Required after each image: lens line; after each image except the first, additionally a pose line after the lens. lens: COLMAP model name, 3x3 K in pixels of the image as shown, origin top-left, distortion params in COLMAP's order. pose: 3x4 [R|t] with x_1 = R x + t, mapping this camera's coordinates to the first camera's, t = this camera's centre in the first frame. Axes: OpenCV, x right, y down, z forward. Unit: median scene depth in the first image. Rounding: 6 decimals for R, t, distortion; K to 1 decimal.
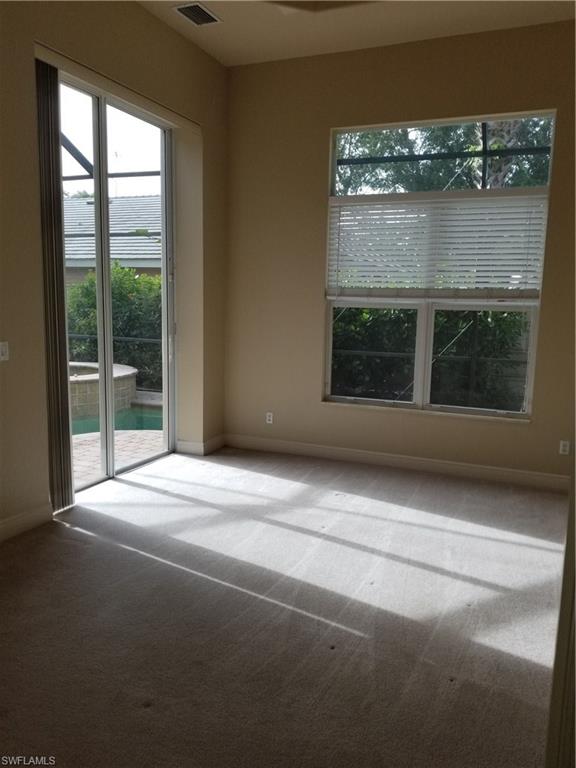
lens RADIAL K [[606.5, 0, 286.5], [0, 606.5, 383.7], [0, 0, 1]] dist [0.047068, -0.052972]
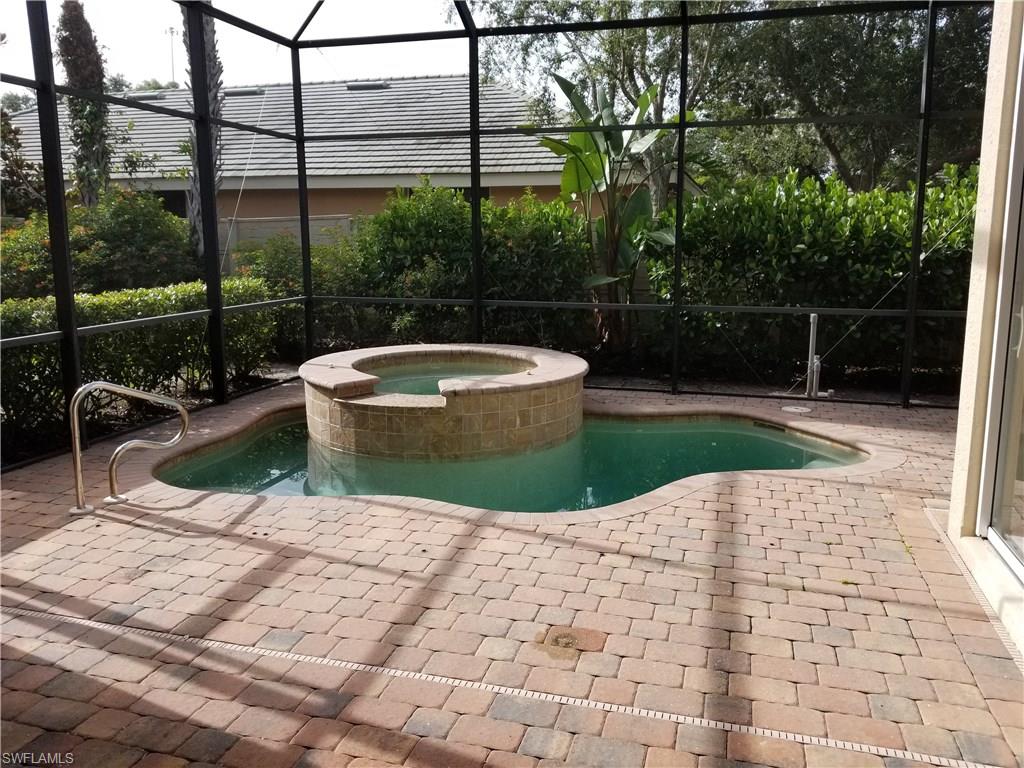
lens RADIAL K [[808.6, 0, 511.8], [0, 808.6, 380.0], [0, 0, 1]] dist [0.047068, -0.052972]
pose [[0.993726, -0.047335, 0.101335, -0.293346], [0.042449, 0.997855, 0.049839, -0.031221], [-0.103476, -0.045224, 0.993603, 0.151653]]
